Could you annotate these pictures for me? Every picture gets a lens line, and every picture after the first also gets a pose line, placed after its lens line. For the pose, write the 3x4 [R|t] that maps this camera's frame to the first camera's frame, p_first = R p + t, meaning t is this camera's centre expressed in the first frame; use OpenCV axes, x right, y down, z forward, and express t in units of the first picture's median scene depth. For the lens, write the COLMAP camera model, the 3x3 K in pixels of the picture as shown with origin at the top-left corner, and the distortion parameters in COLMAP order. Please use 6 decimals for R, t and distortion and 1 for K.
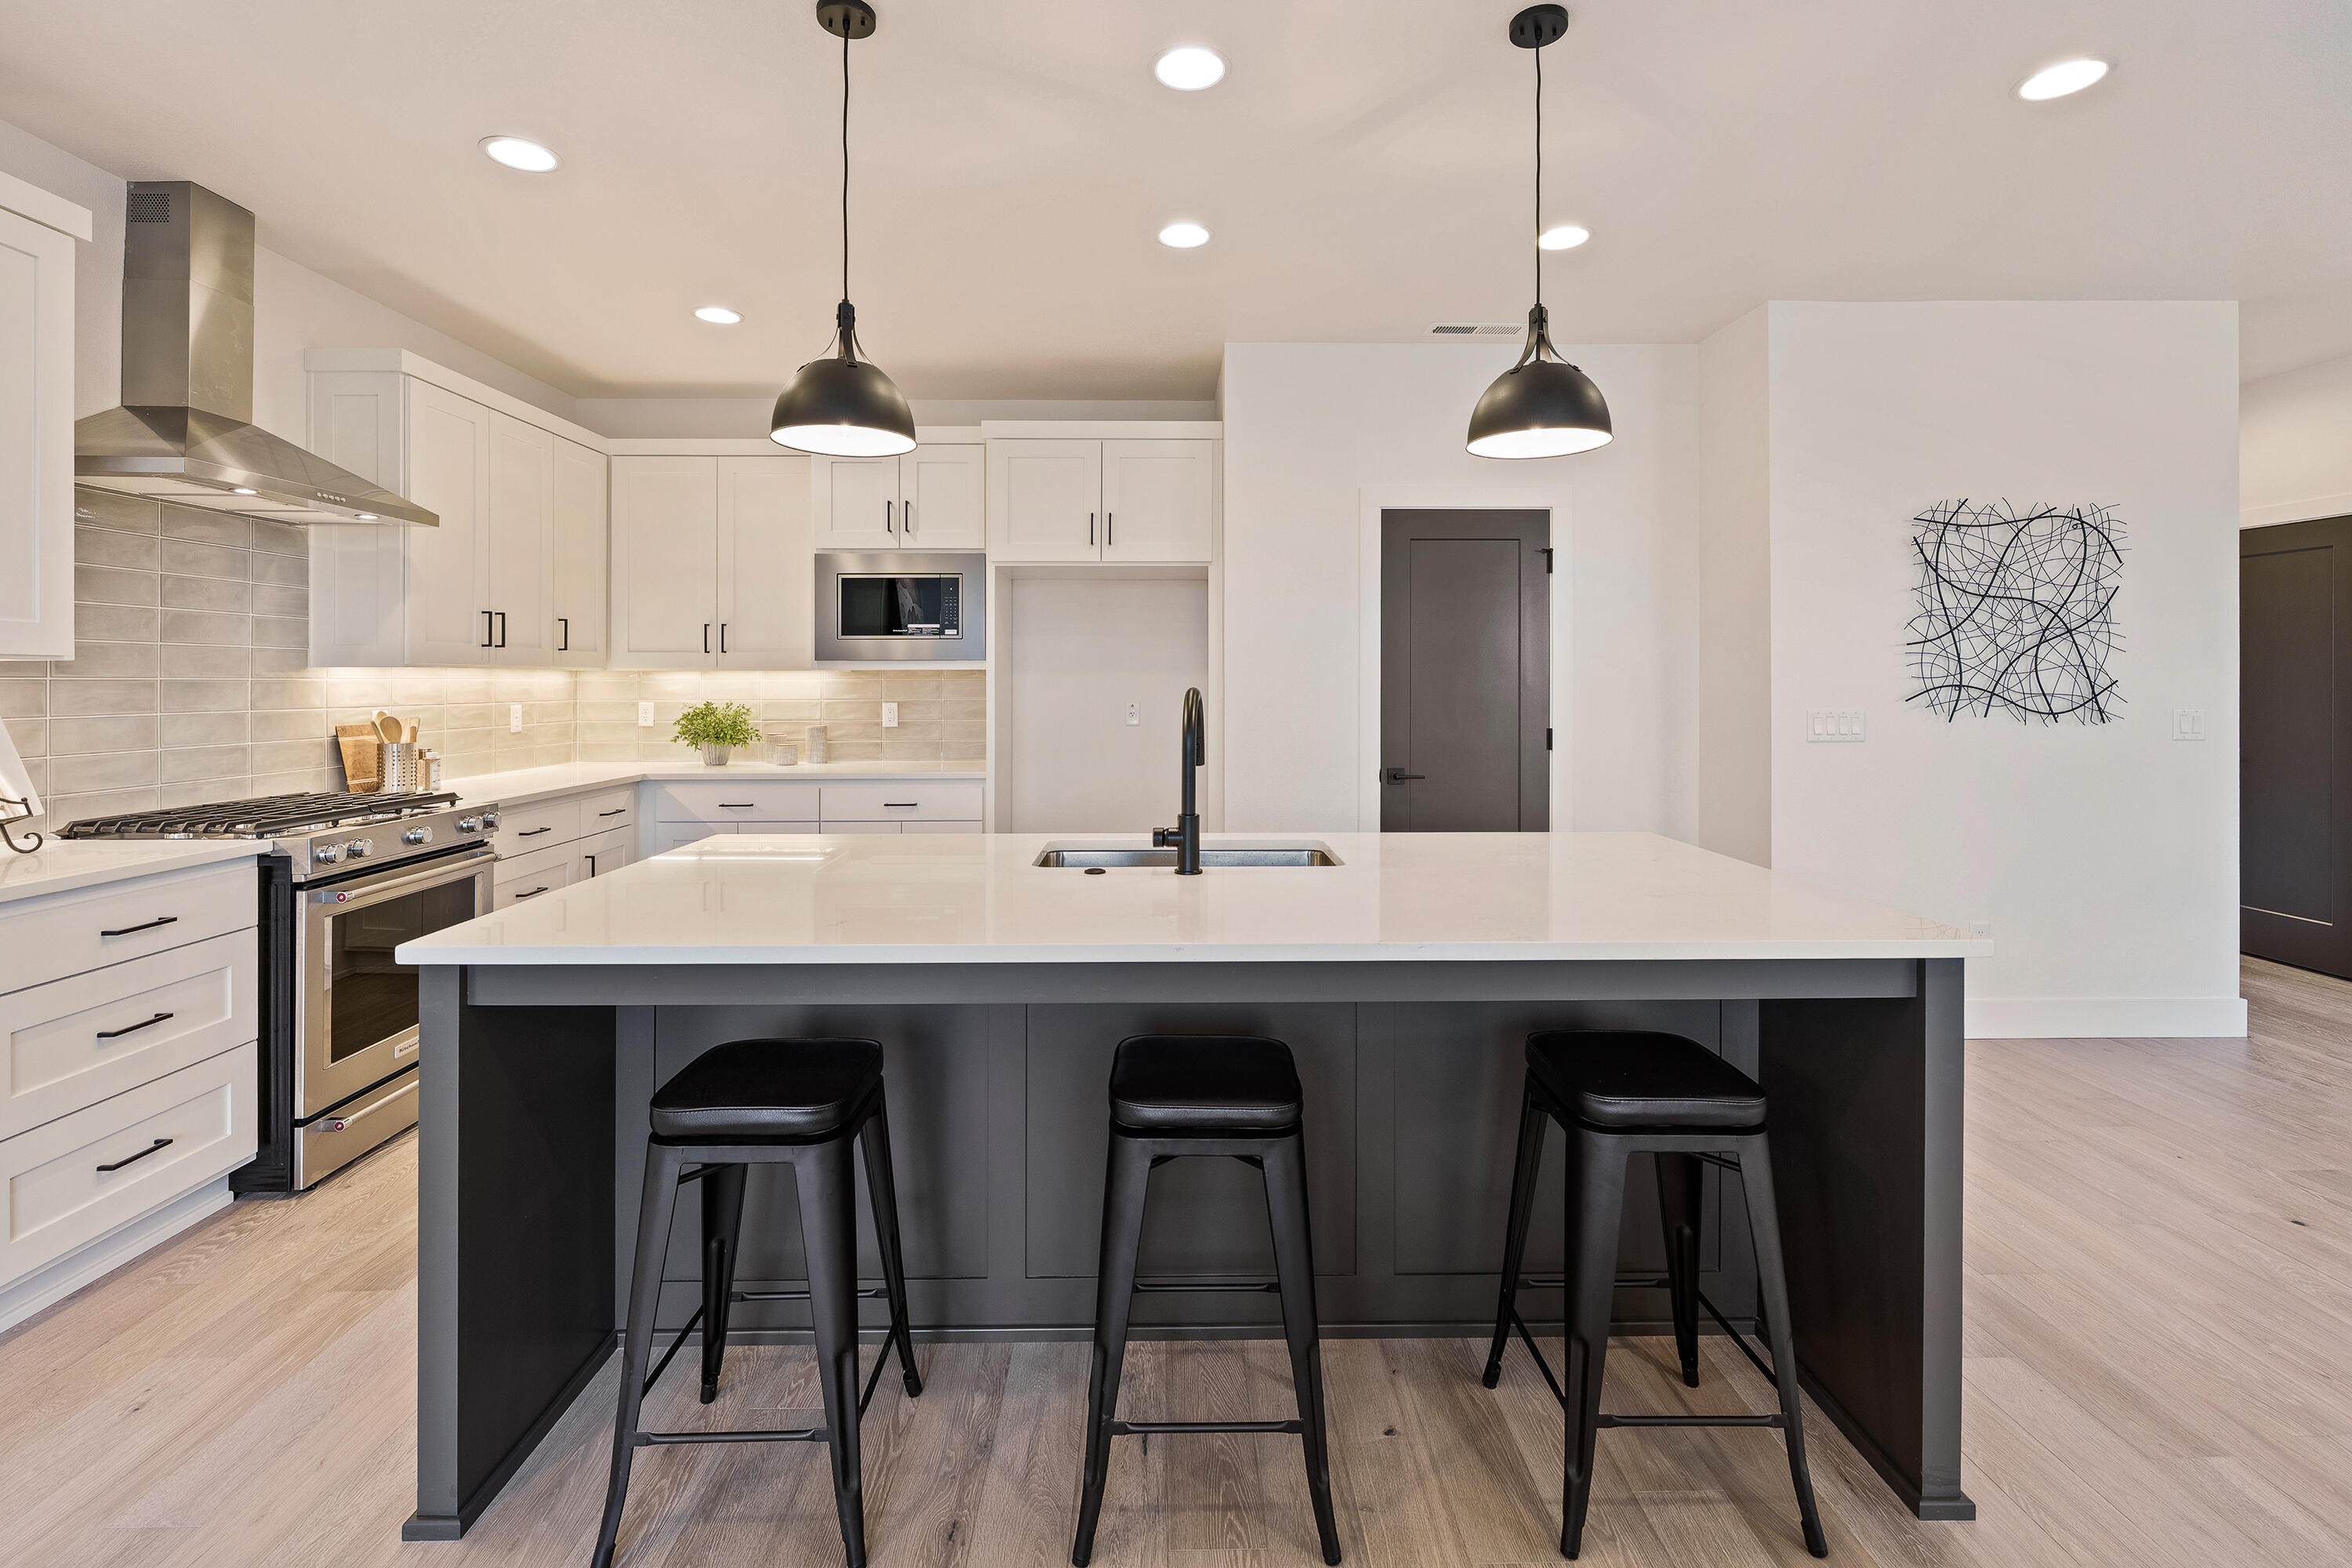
lens RADIAL K [[1041.3, 0, 1180.7], [0, 1041.3, 679.0], [0, 0, 1]] dist [0.000213, -0.000172]
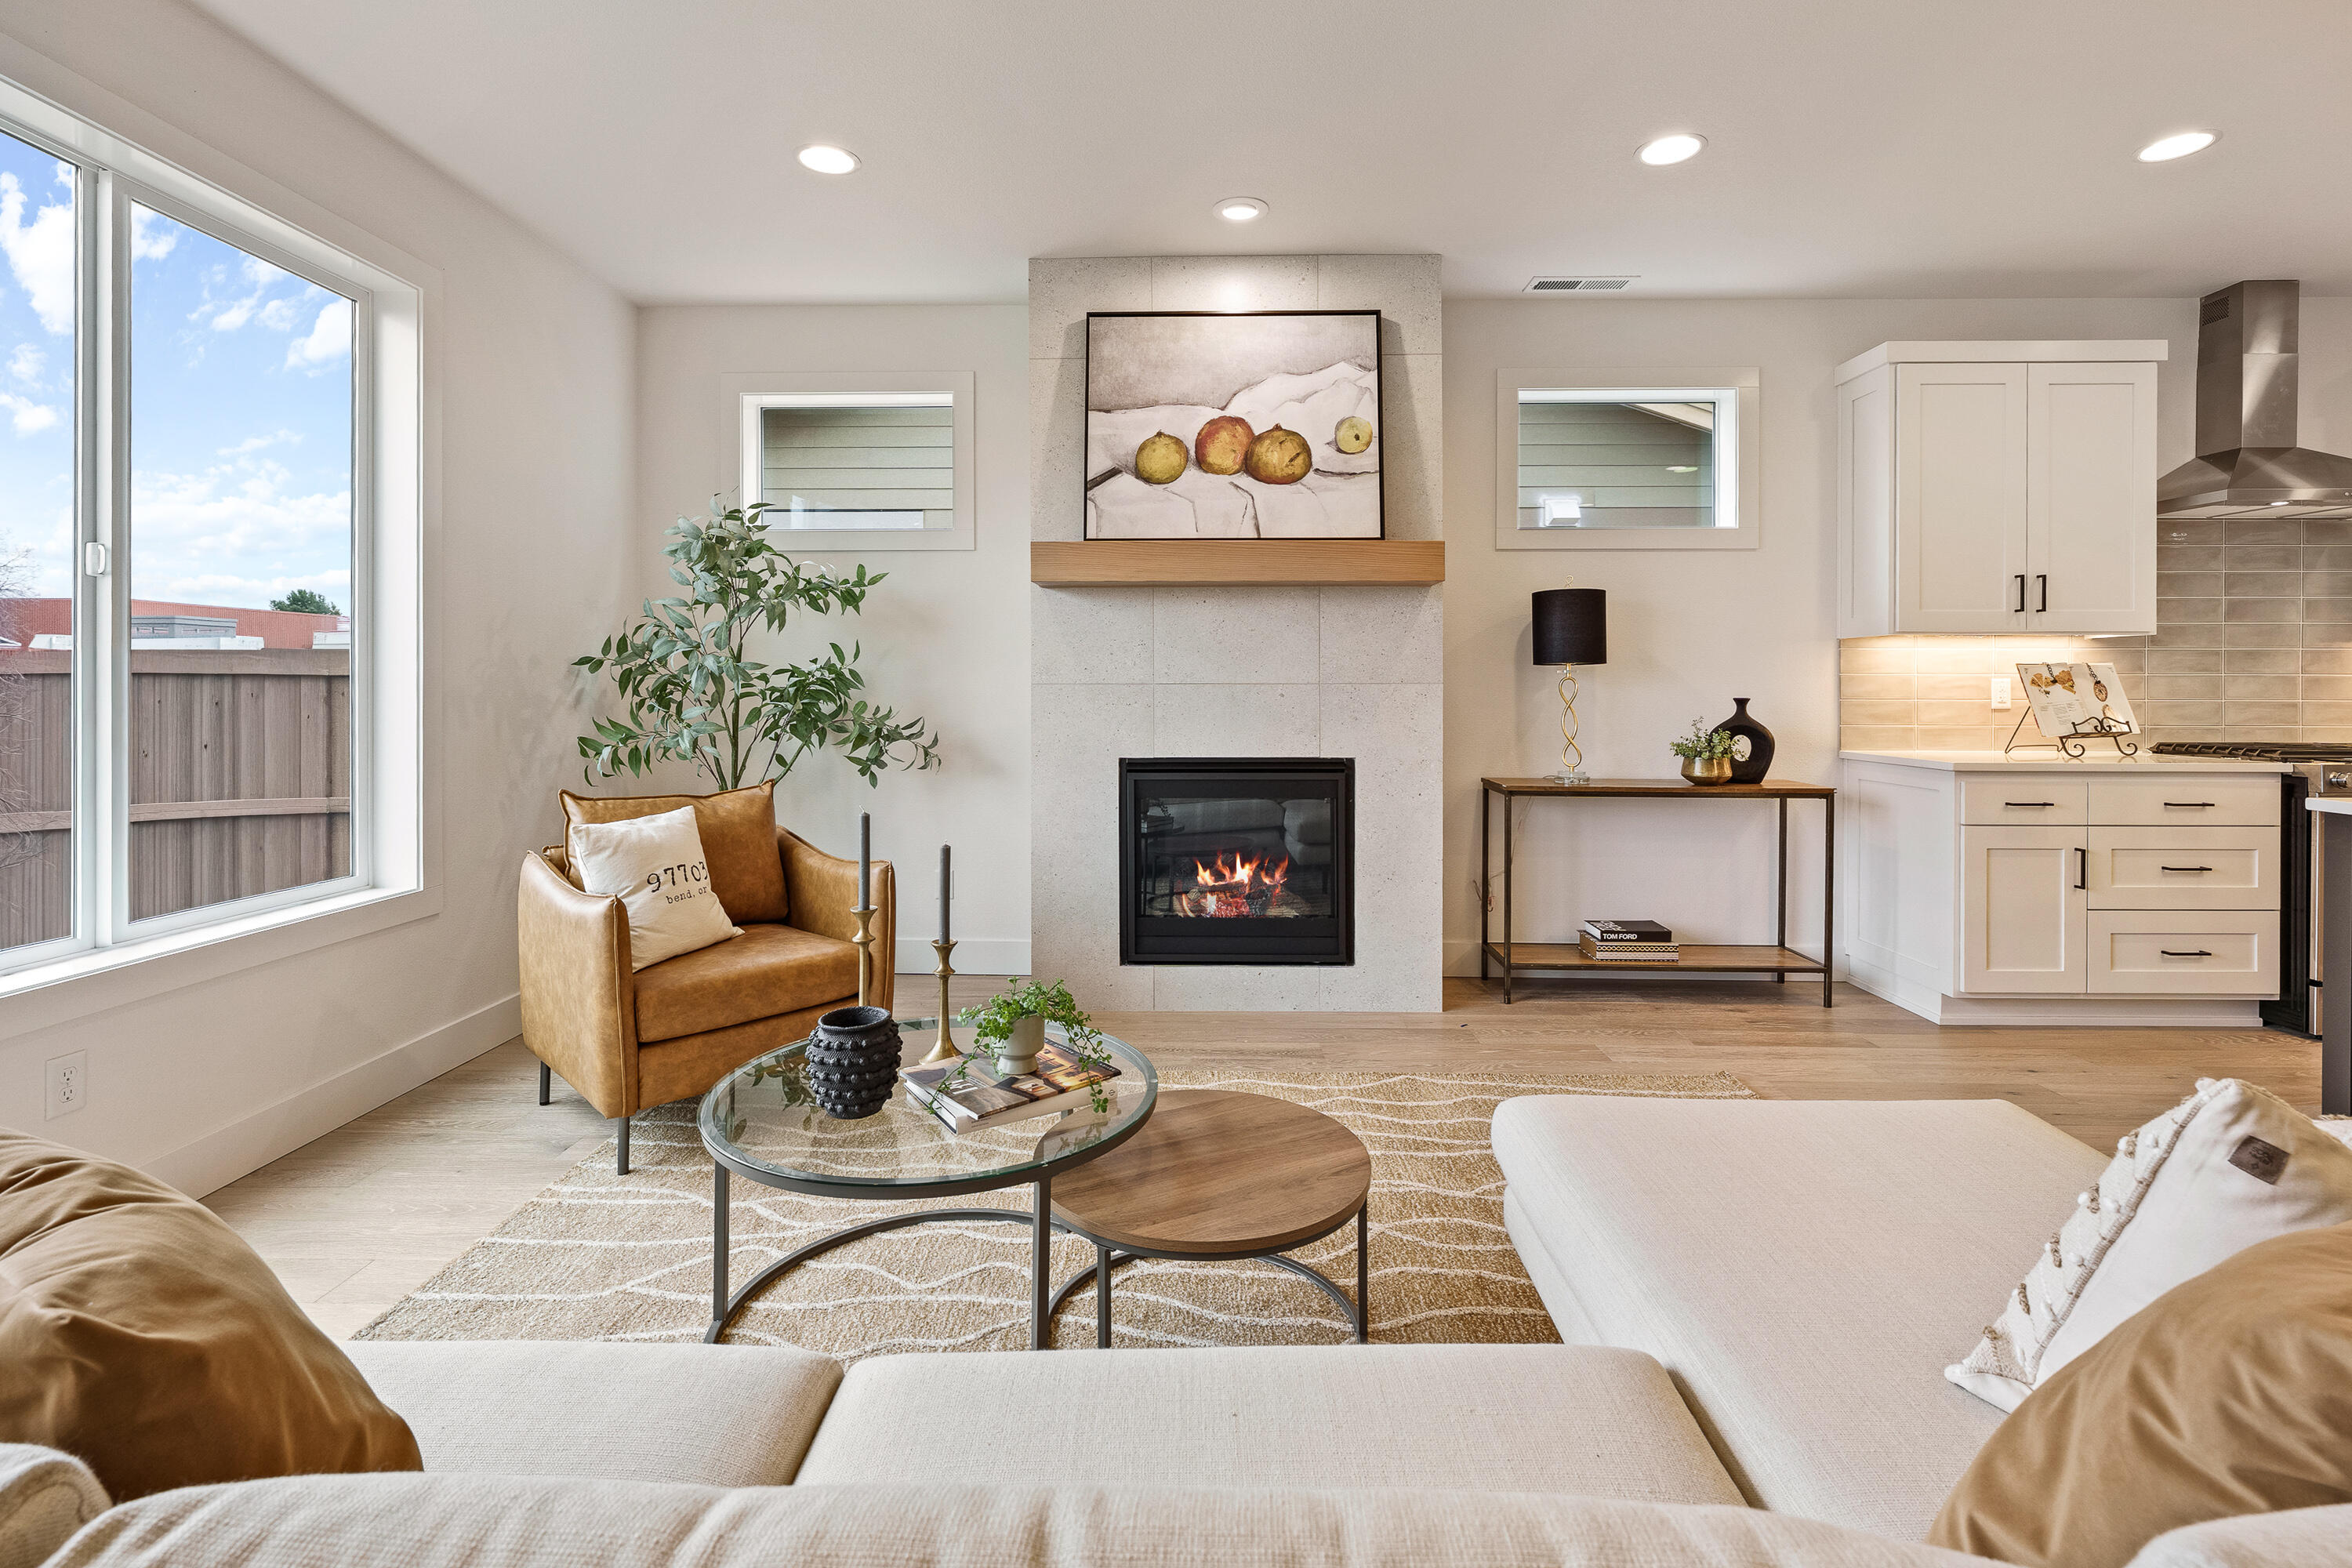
lens RADIAL K [[1041.3, 0, 1182.4], [0, 1041.3, 687.7], [0, 0, 1]] dist [0.000213, -0.000172]
pose [[-0.044982, 0.002698, -0.998984, 0.370152], [0.000979, 0.999996, 0.002657, 0.037150], [0.998987, -0.000859, -0.044984, -0.254073]]
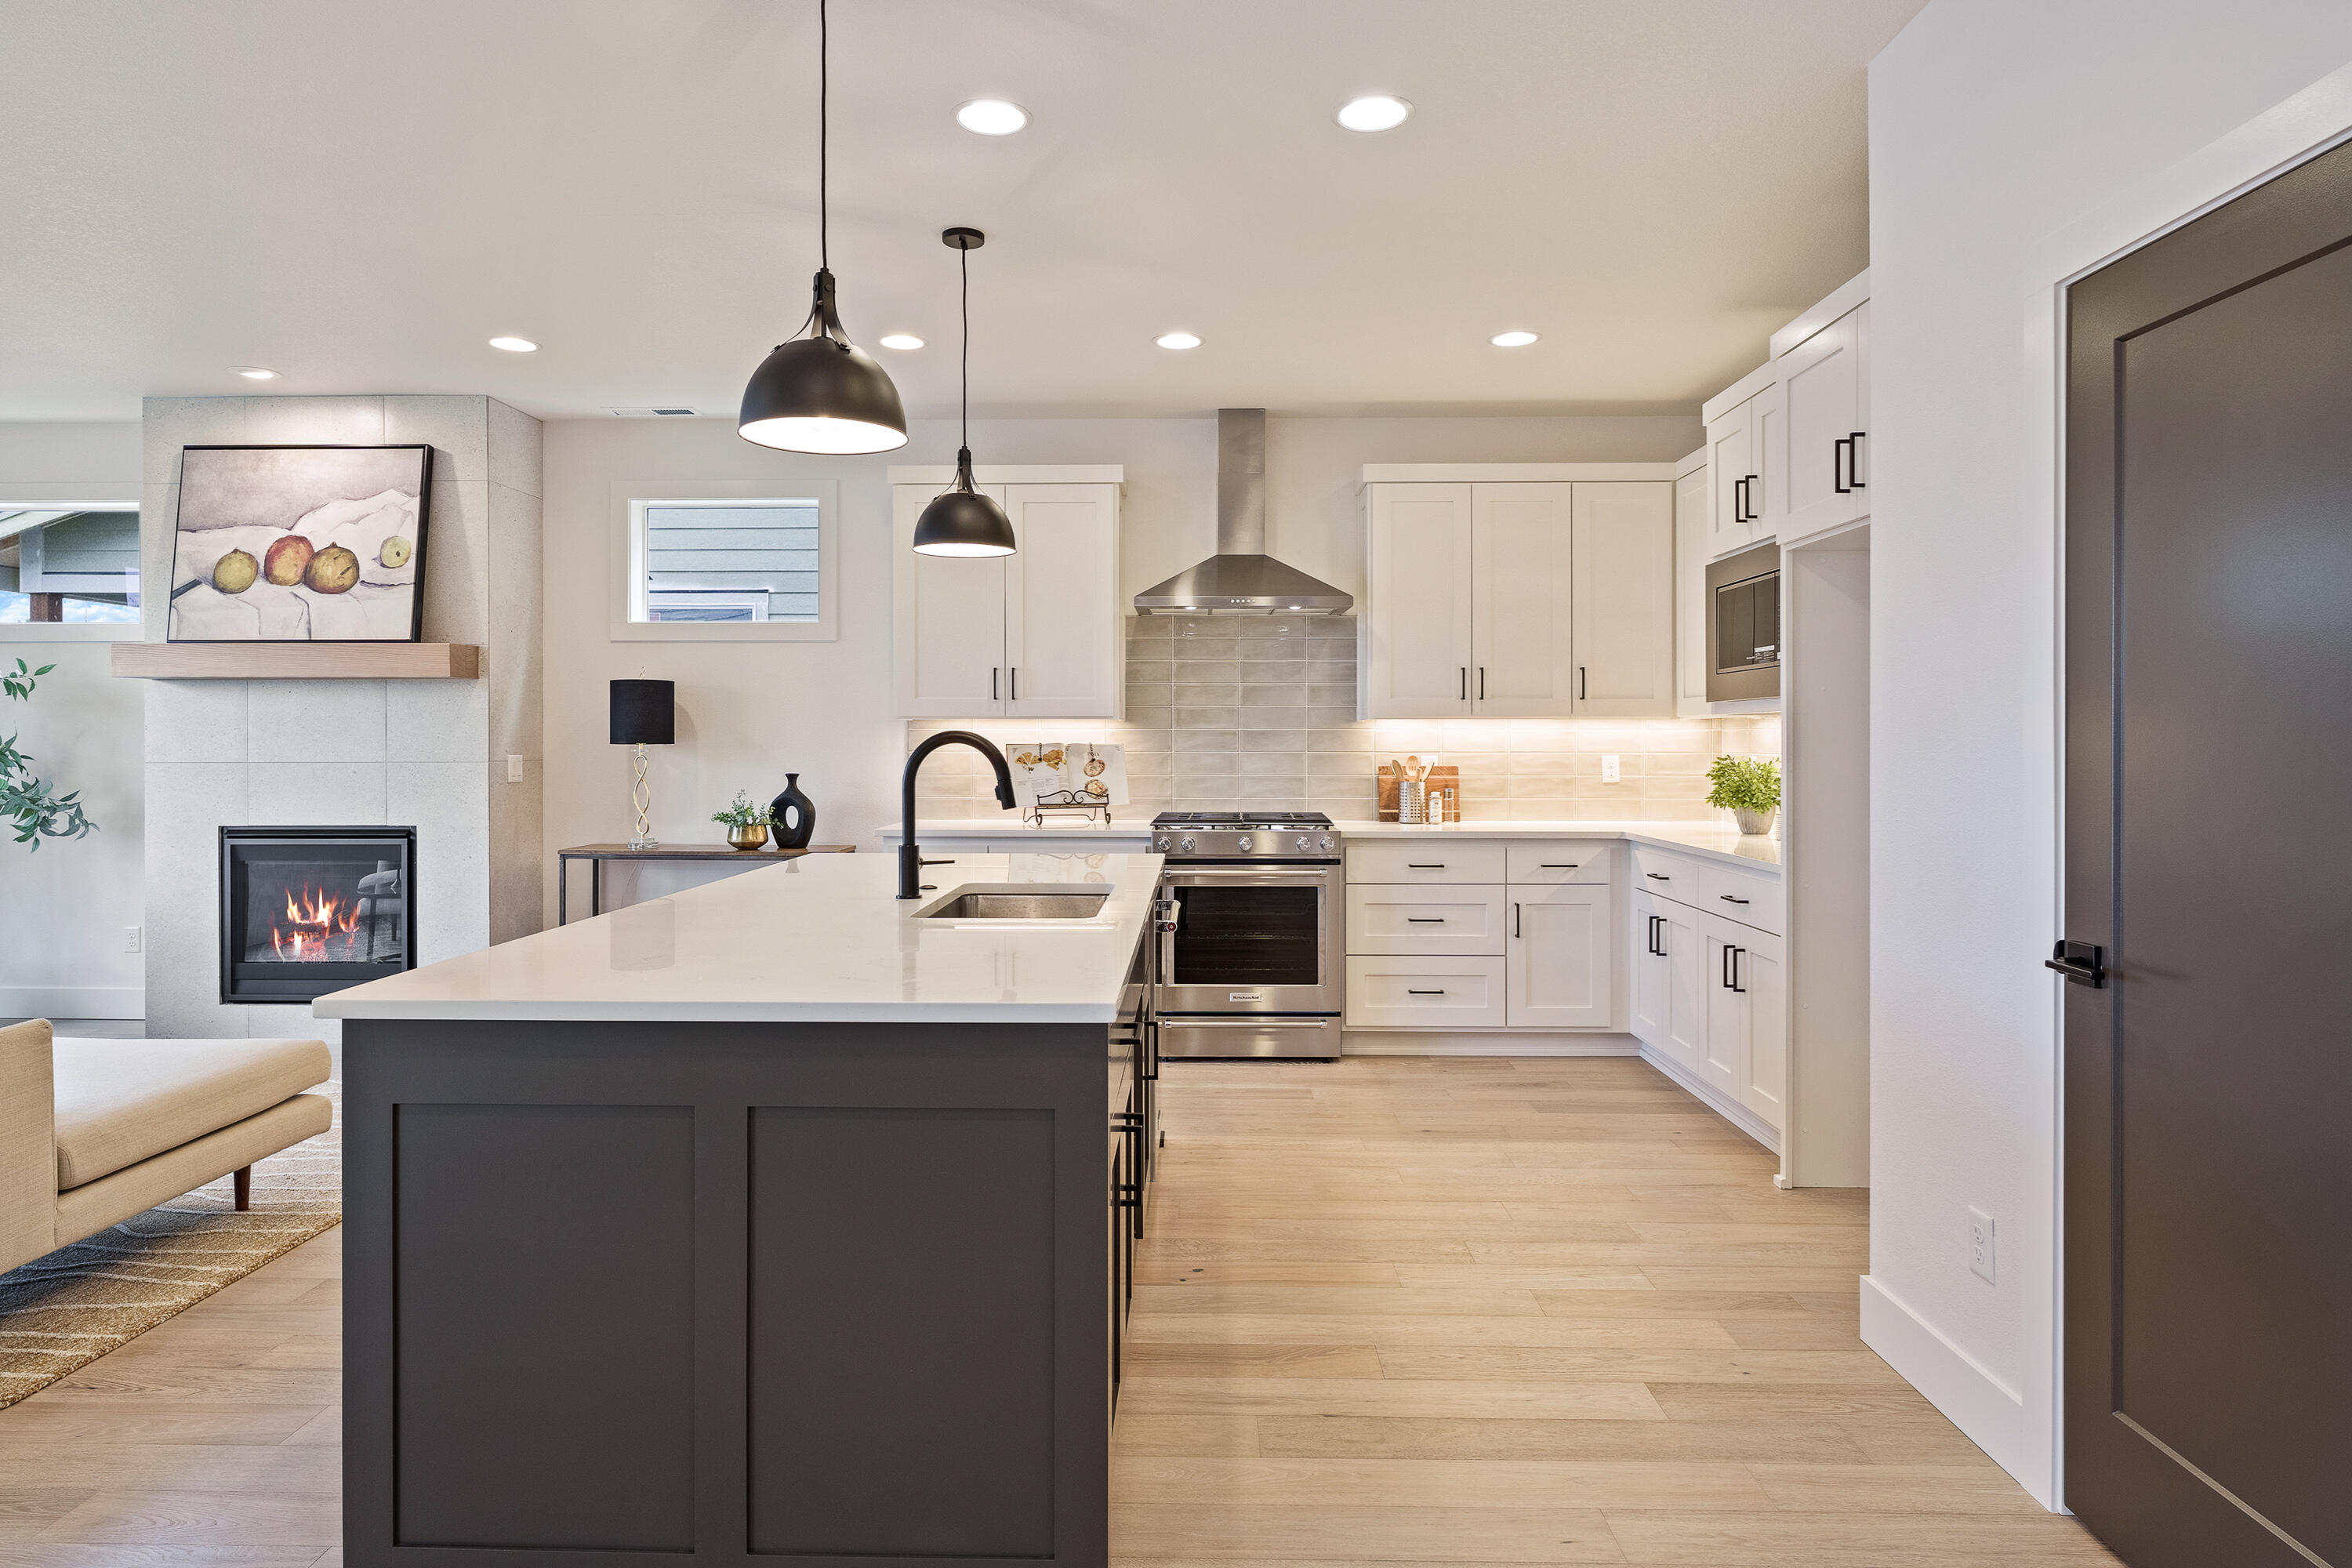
lens RADIAL K [[1336.8, 0, 1174.9], [0, 1336.8, 747.1], [0, 0, 1]] dist [-0.004680, 0.001376]
pose [[-0.047605, 0.006523, -0.998845, 0.828917], [0.001334, 0.999978, 0.006467, 0.010383], [0.998865, -0.001025, -0.047613, 0.807369]]
